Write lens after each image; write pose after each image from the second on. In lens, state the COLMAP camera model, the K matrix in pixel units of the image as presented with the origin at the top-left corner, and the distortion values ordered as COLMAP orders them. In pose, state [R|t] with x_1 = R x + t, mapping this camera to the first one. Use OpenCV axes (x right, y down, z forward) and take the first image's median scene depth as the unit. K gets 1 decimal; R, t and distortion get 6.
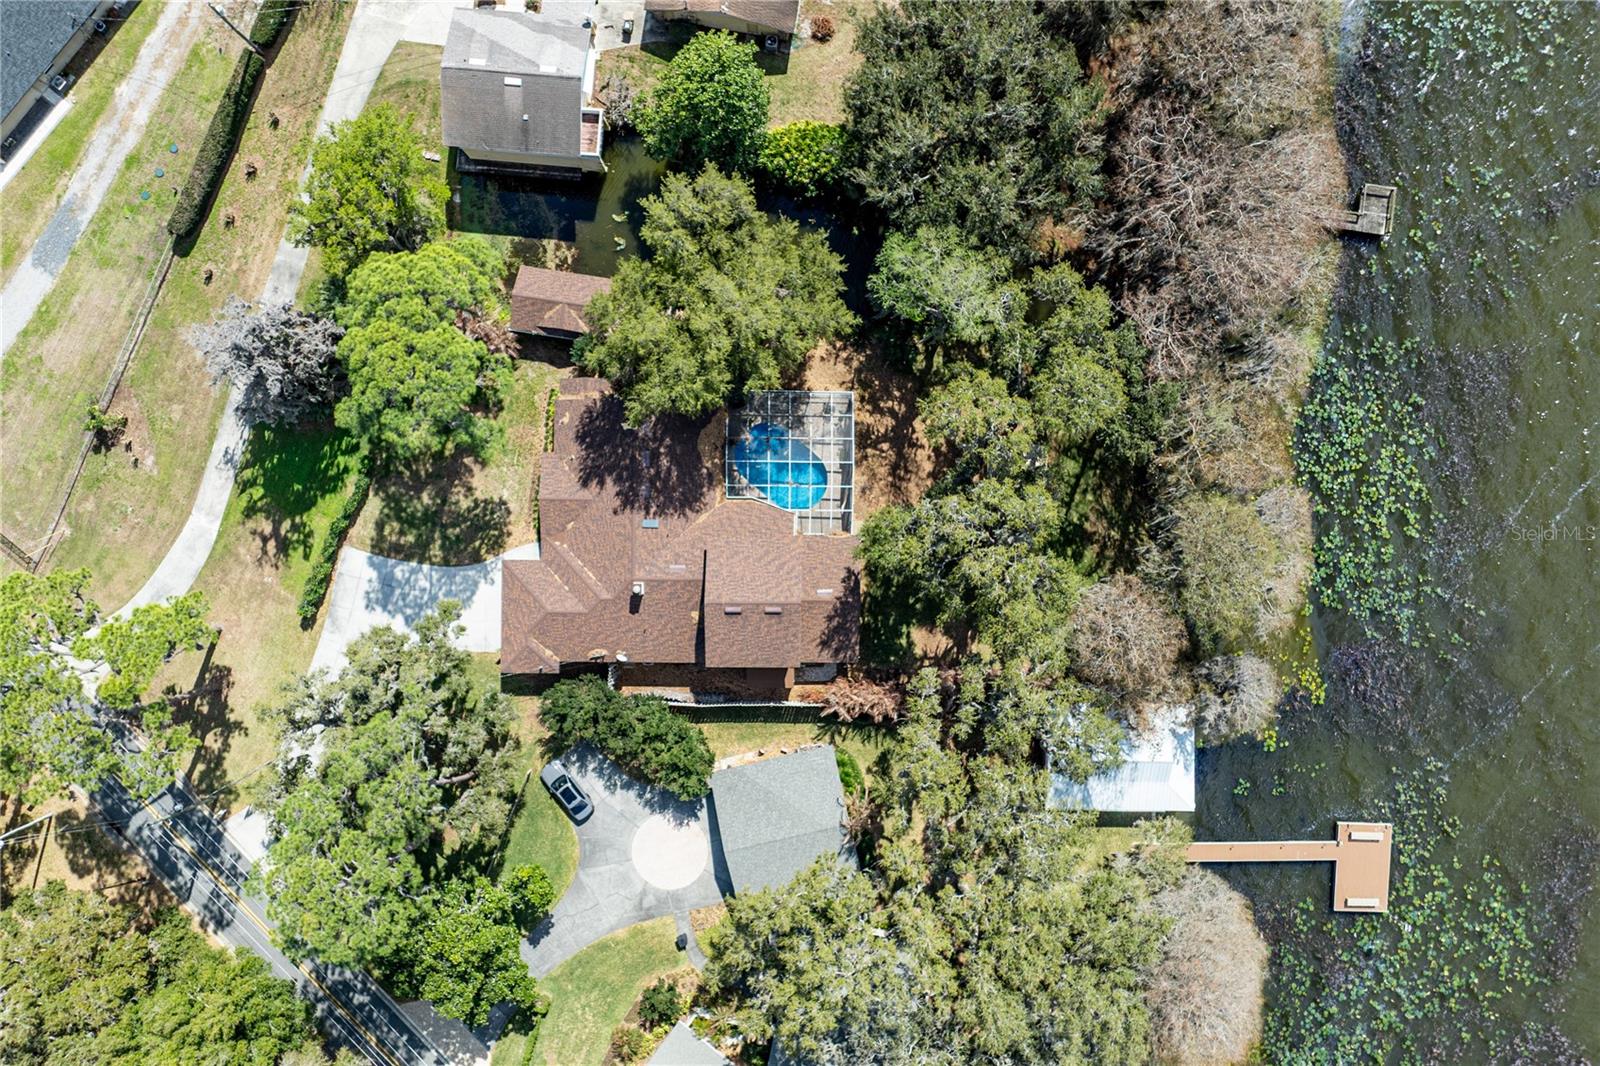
lens RADIAL K [[1339.4, 0, 799.5], [0, 1339.4, 481.5], [0, 0, 1]] dist [-0.020094, -0.002761]
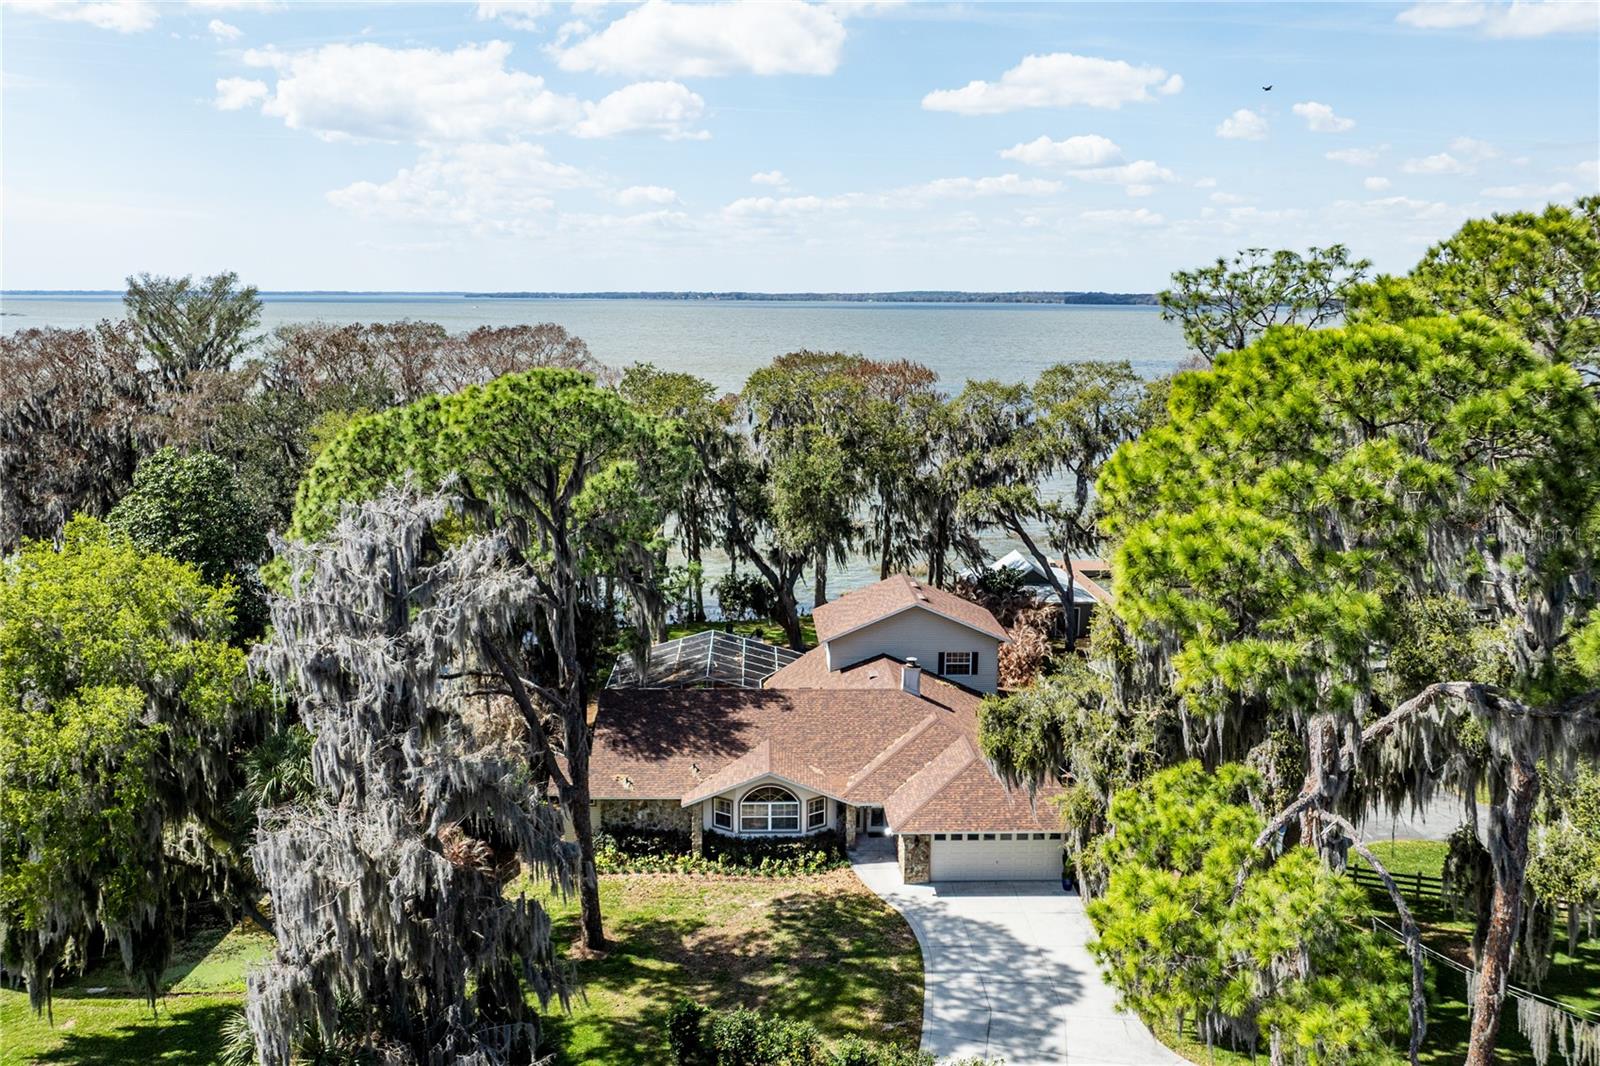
lens RADIAL K [[1328.6, 0, 800.0], [0, 1328.6, 533.0], [0, 0, 1]] dist [-0.039749, 0.004117]
pose [[-0.043267, -0.188404, 0.981138, -0.674674], [0.998688, 0.018758, 0.047643, -0.001952], [-0.027380, 0.981912, 0.187346, 0.775126]]
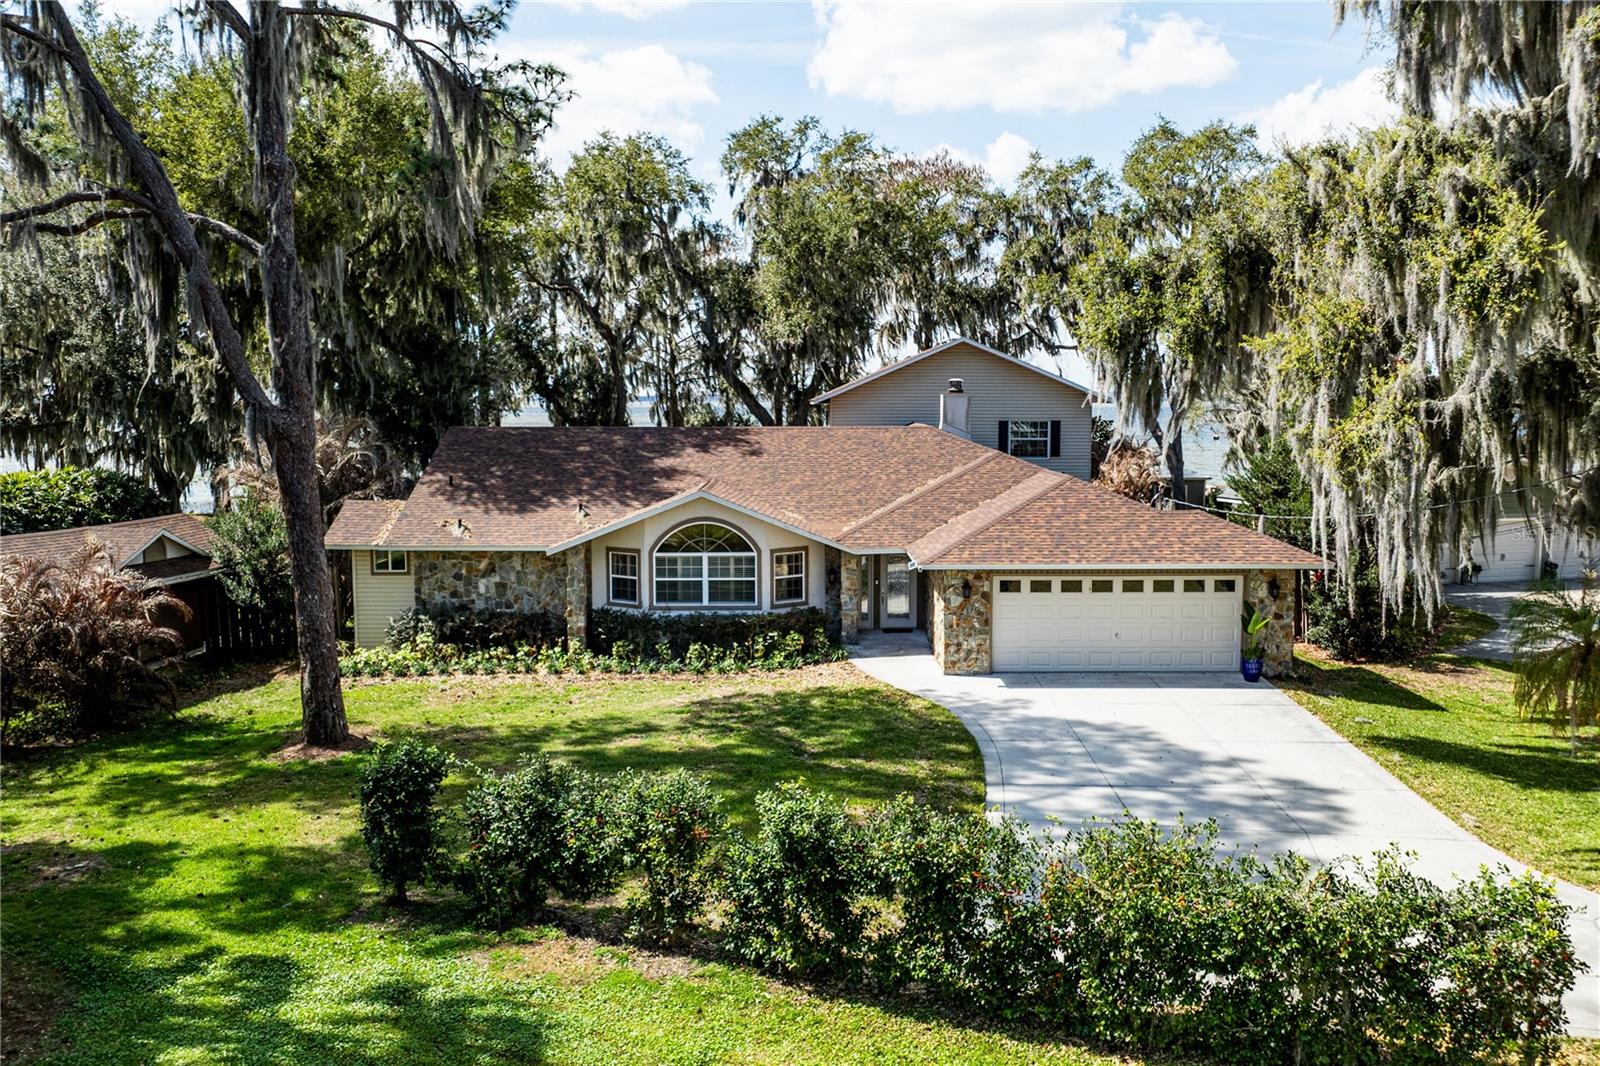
lens RADIAL K [[1339.4, 0, 799.5], [0, 1339.4, 481.5], [0, 0, 1]] dist [-0.020094, -0.002761]
pose [[-0.004835, -0.069705, 0.997556, -0.480521], [0.999920, 0.011325, 0.005638, 0.031756], [-0.011690, 0.997503, 0.069645, 0.938562]]
